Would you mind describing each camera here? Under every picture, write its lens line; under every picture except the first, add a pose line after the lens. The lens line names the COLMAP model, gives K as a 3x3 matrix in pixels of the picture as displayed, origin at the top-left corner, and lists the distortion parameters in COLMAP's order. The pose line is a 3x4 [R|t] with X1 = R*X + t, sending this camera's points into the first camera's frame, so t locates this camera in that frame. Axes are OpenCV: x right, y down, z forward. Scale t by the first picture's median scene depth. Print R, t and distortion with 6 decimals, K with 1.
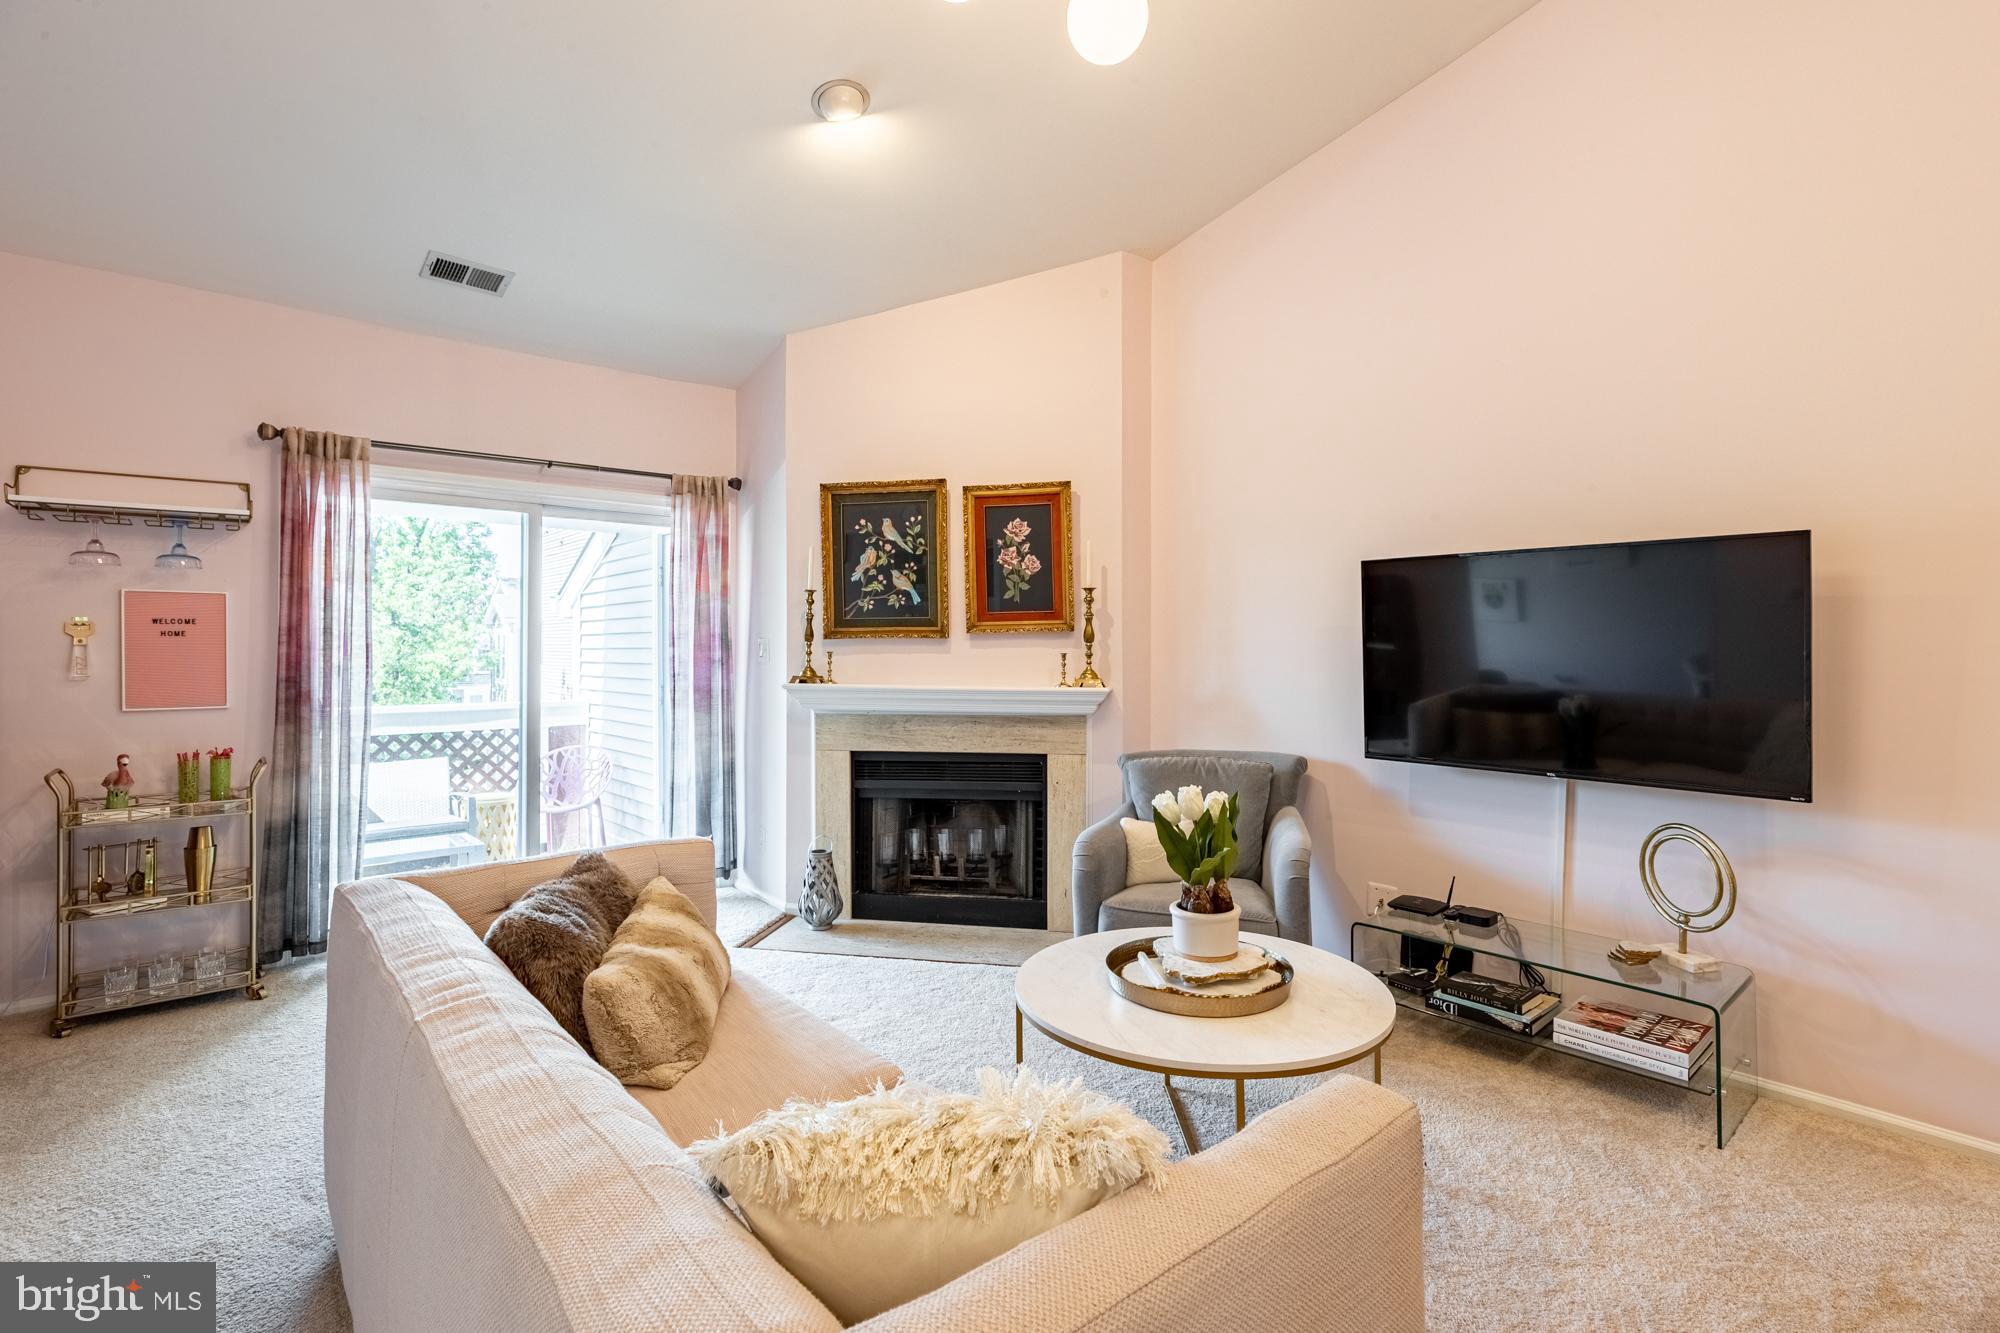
lens RADIAL K [[911.5, 0, 987.8], [0, 911.5, 638.9], [0, 0, 1]] dist [-0.009749, 0.004631]
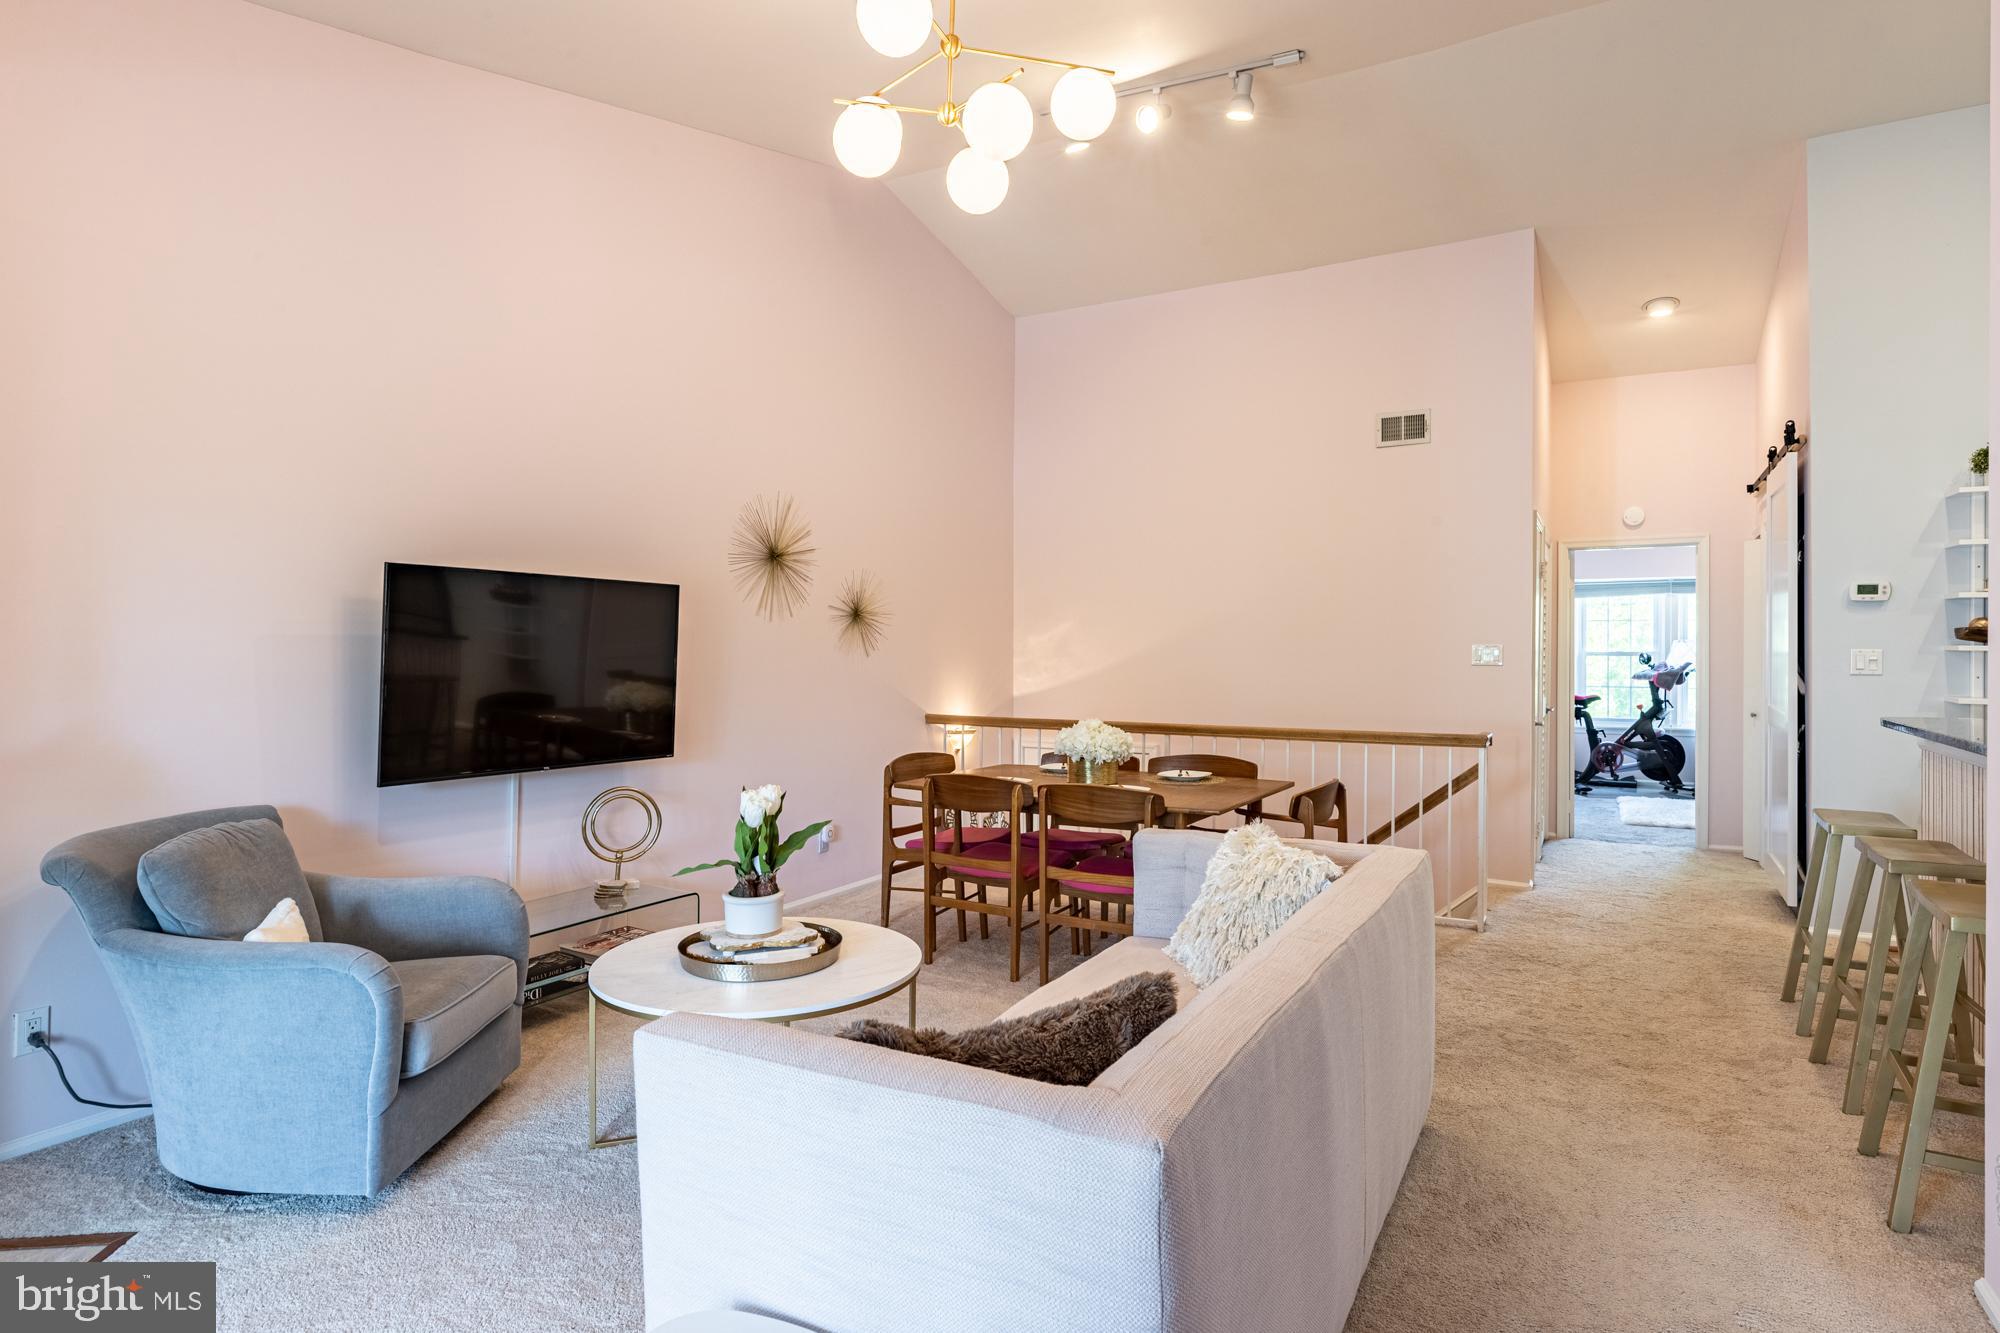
lens RADIAL K [[1110.1, 0, 1019.3], [0, 1110.1, 643.7], [0, 0, 1]] dist [0.026613, -0.002259]
pose [[-0.348932, 0.002468, 0.937145, -0.644333], [-0.013684, 0.999876, -0.007729, -0.005572], [-0.937048, -0.015521, -0.348856, 0.634928]]
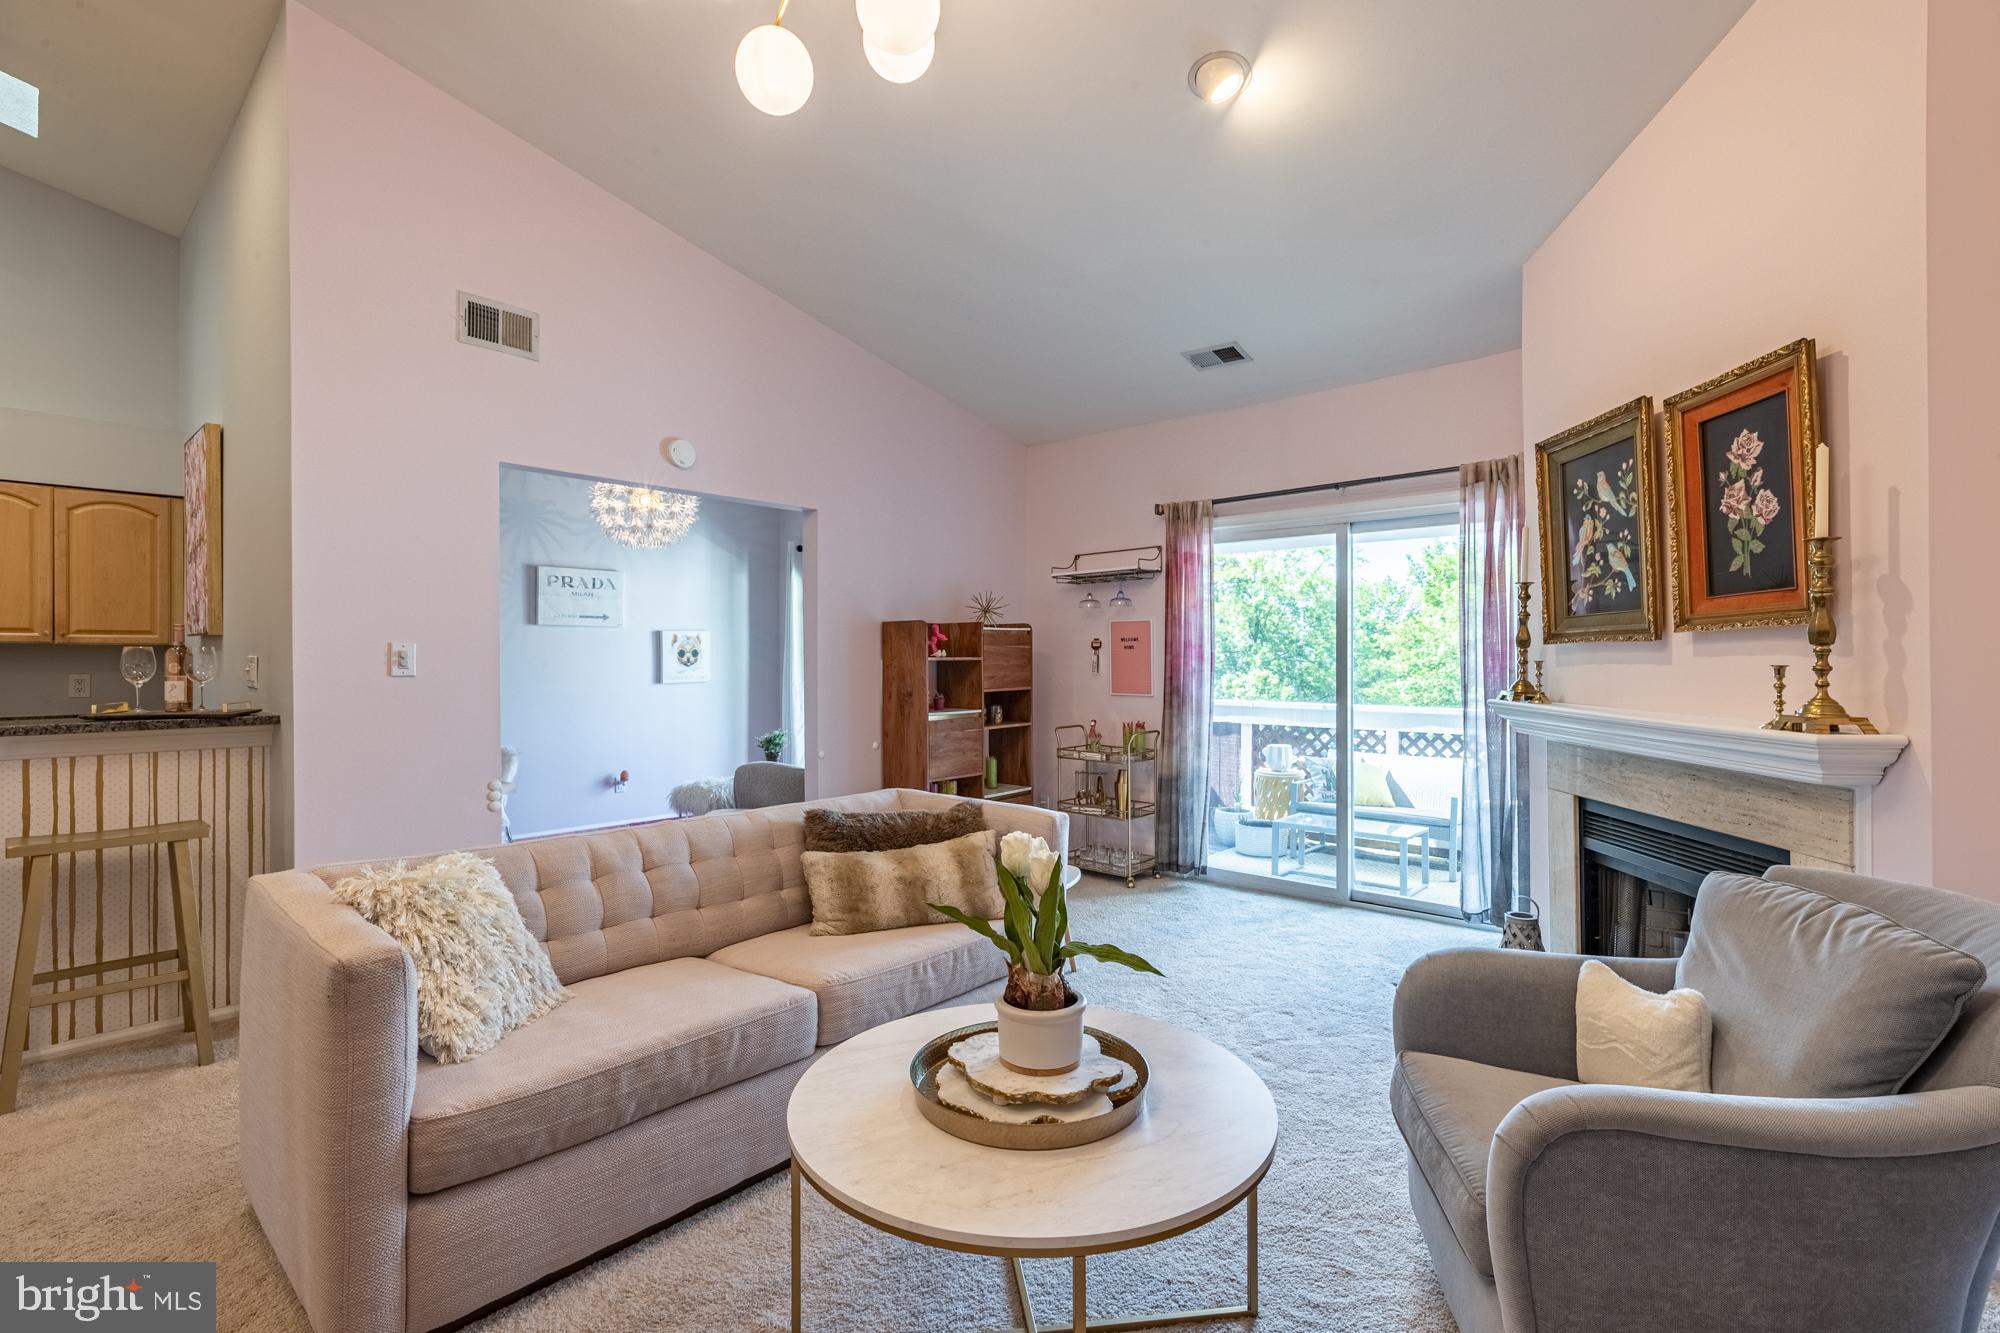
lens RADIAL K [[911.5, 0, 1005.0], [0, 911.5, 654.8], [0, 0, 1]] dist [-0.009749, 0.004631]
pose [[0.140039, -0.001754, -0.990144, 0.531046], [0.011989, 0.999928, -0.000076, 0.003726], [0.990073, -0.011860, 0.140050, 0.455233]]
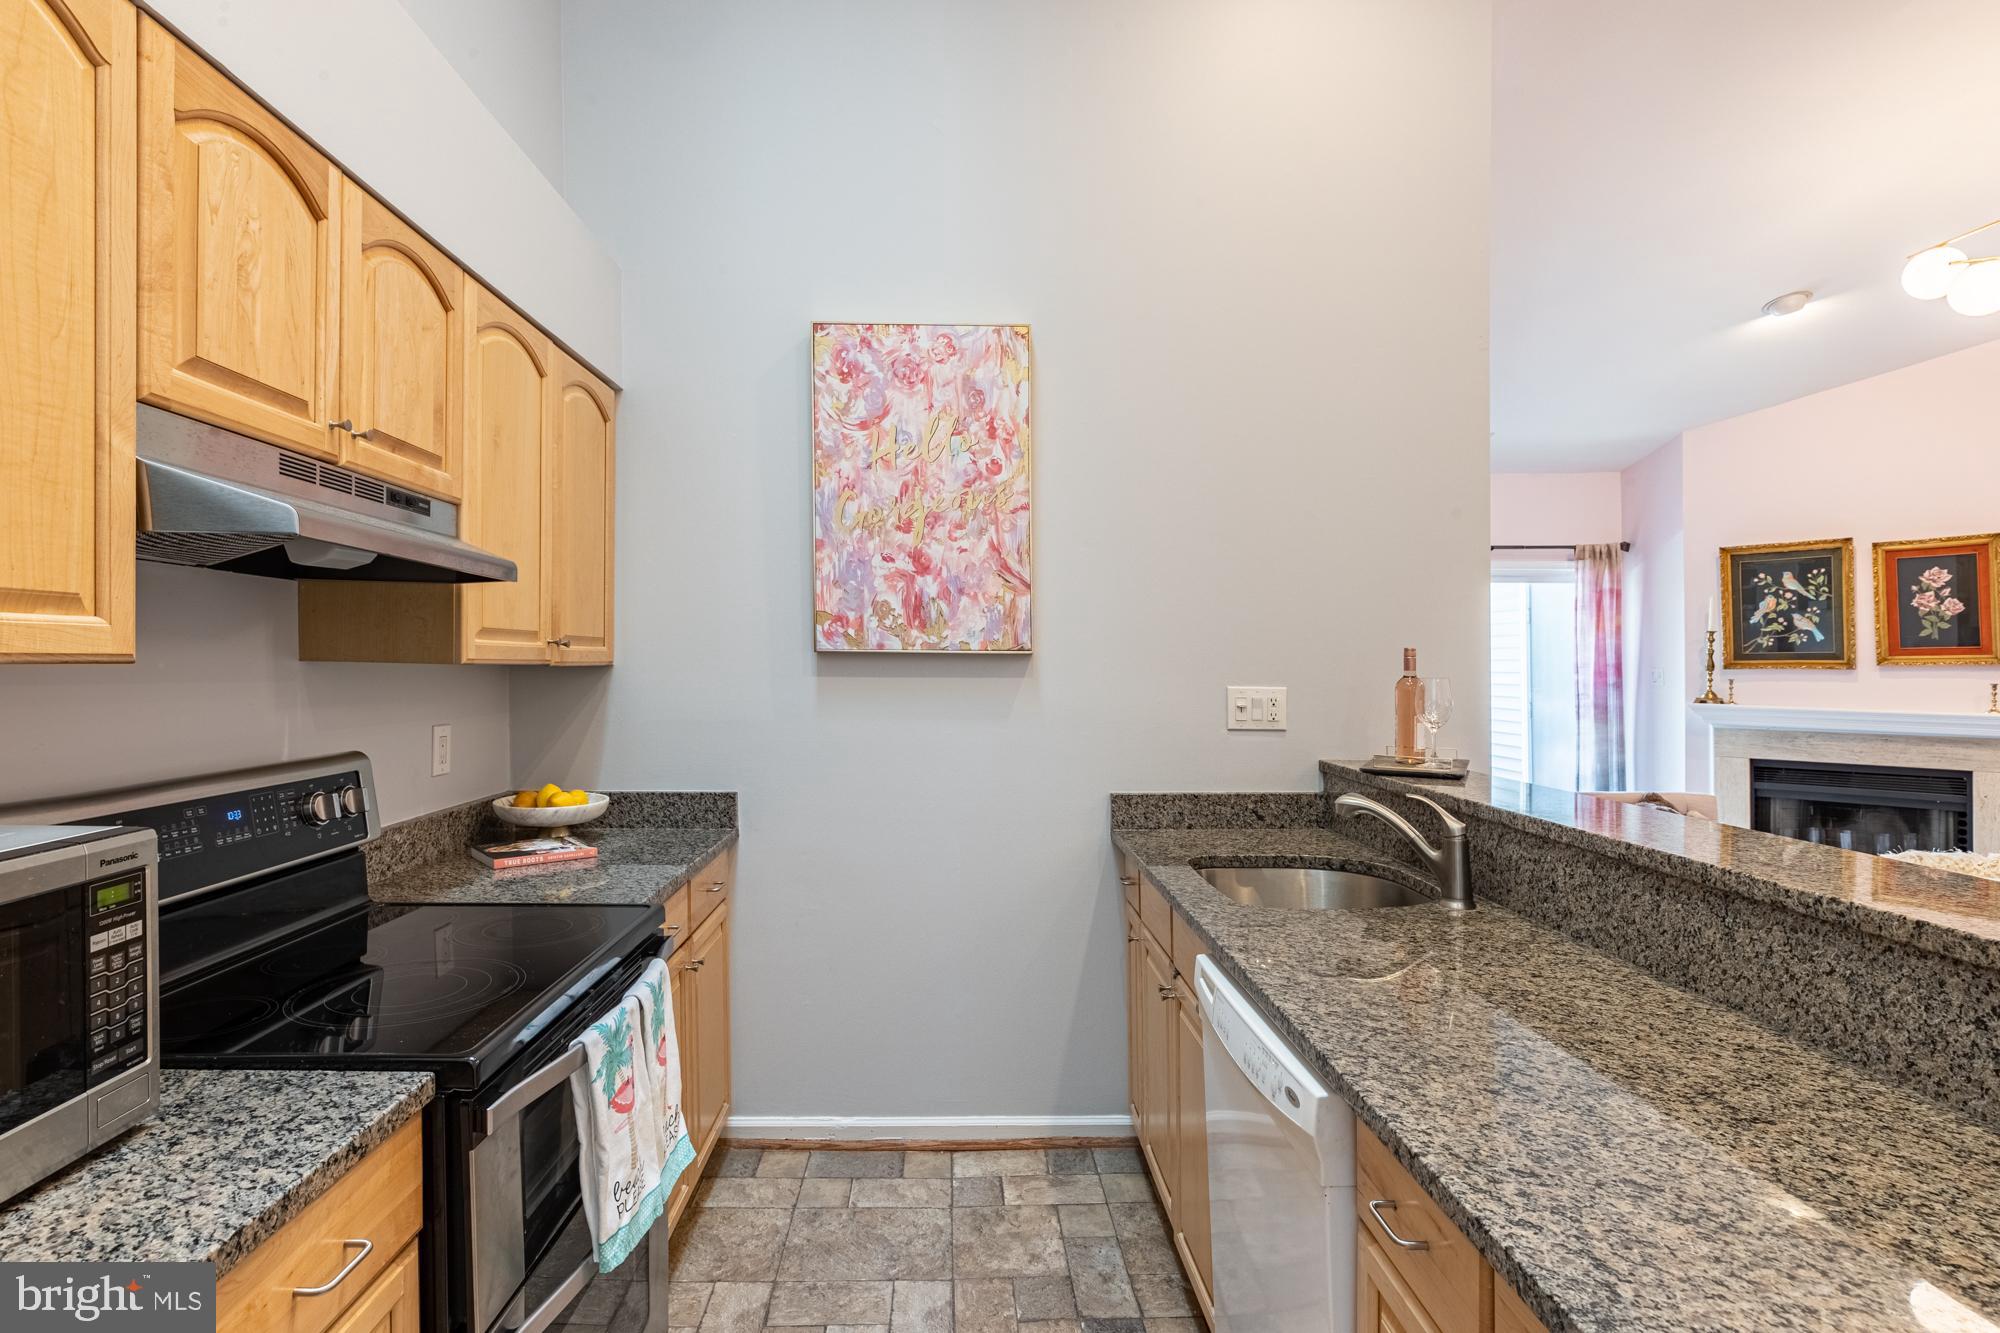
lens RADIAL K [[1003.4, 0, 971.0], [0, 1003.4, 669.0], [0, 0, 1]] dist [-0.006440, 0.003158]
pose [[0.775974, 0.006359, -0.630733, -0.116541], [0.004272, 0.999873, 0.015337, -0.027047], [0.630750, -0.014595, 0.775849, -0.762299]]
